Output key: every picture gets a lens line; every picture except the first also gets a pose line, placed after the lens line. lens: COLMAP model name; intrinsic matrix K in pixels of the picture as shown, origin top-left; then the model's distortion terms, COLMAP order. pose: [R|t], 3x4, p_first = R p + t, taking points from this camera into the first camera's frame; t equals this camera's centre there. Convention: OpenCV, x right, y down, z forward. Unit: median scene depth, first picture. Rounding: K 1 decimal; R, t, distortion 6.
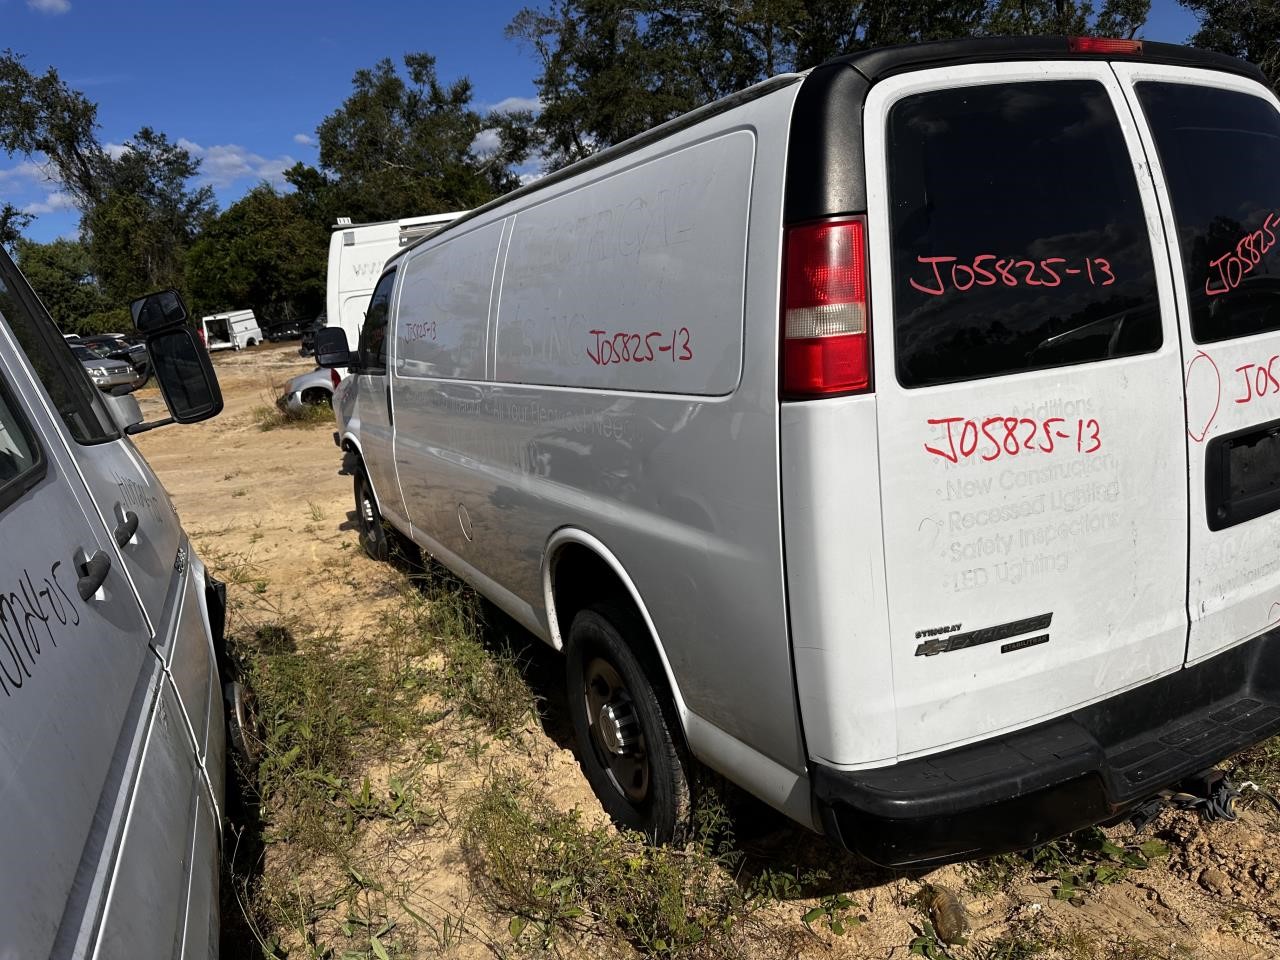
lens RADIAL K [[926.4, 0, 629.7], [0, 926.4, 474.6], [0, 0, 1]] dist [0.029303, -0.030992]
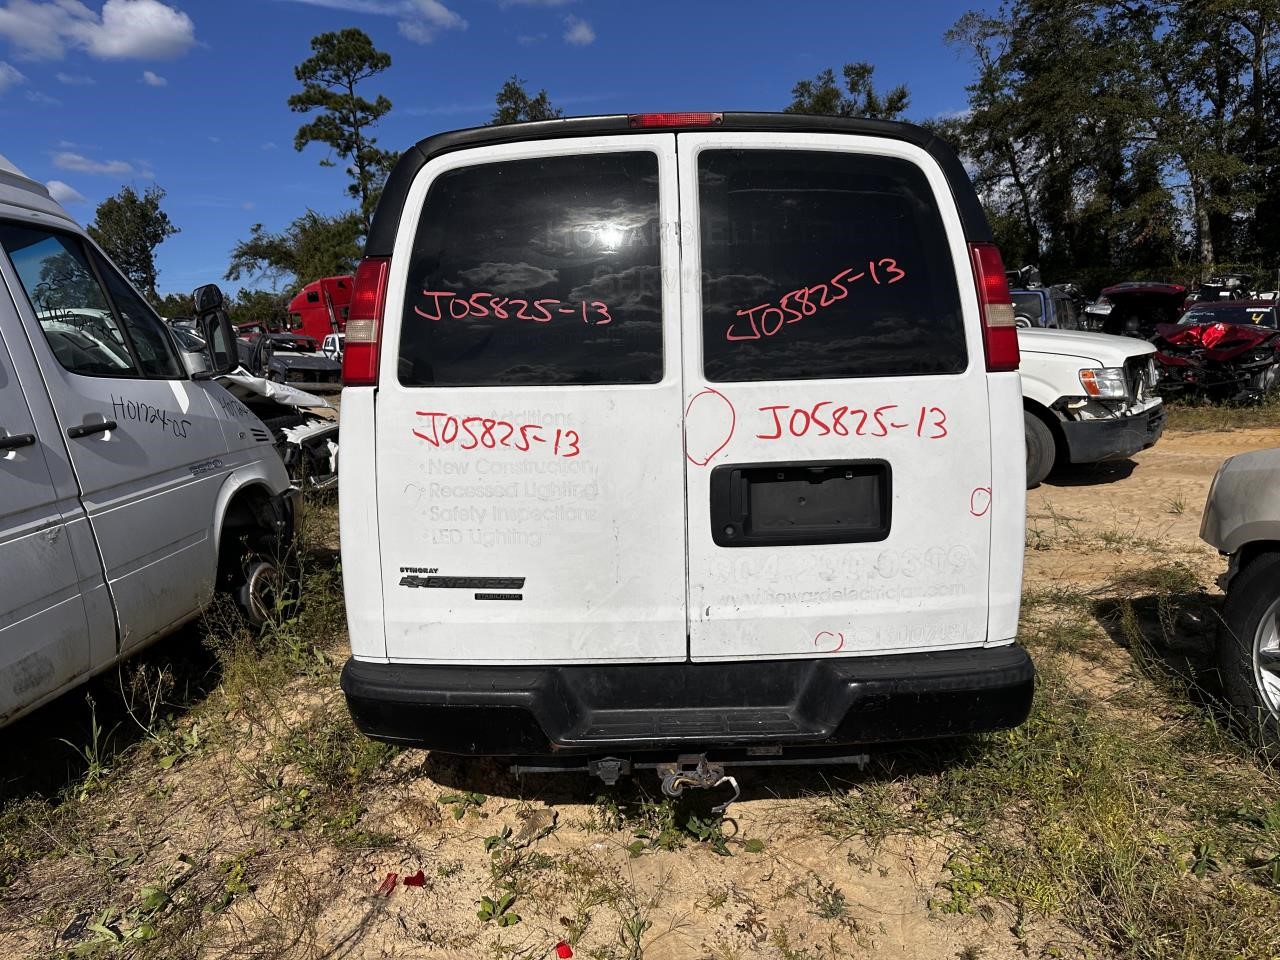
lens RADIAL K [[926.4, 0, 640.6], [0, 926.4, 484.2], [0, 0, 1]] dist [0.029303, -0.030992]
pose [[0.897369, 0.143418, -0.417324, 1.020861], [-0.141905, 0.989267, 0.034836, -0.040797], [0.417841, 0.027960, 0.908090, -0.075234]]
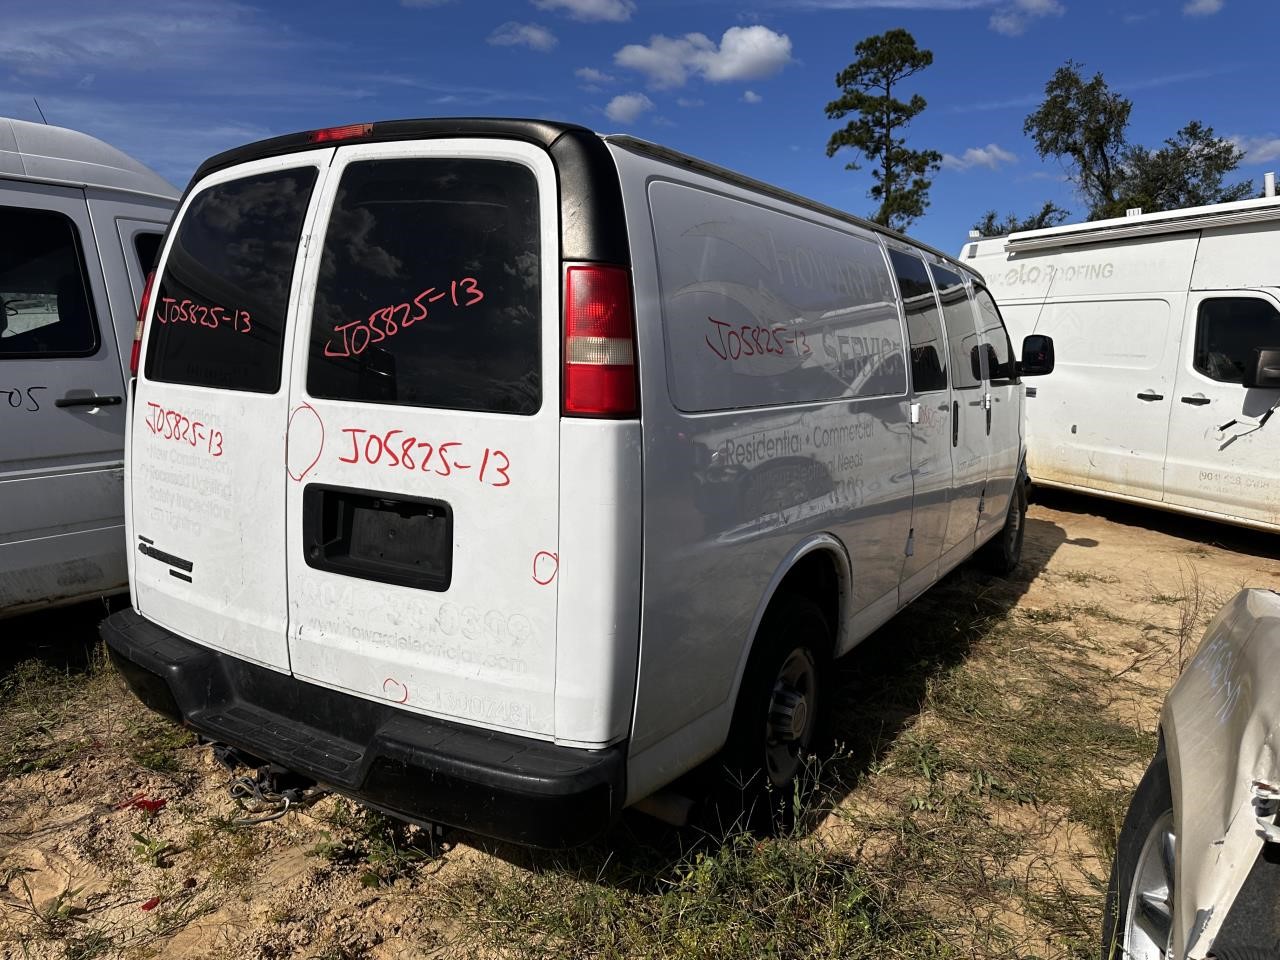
lens RADIAL K [[926.4, 0, 640.1], [0, 926.4, 486.6], [0, 0, 1]] dist [0.029303, -0.030992]
pose [[0.517134, 0.247842, -0.819236, 1.754484], [-0.233354, 0.961723, 0.143646, -0.288577], [0.823479, 0.116888, 0.555175, 0.710142]]
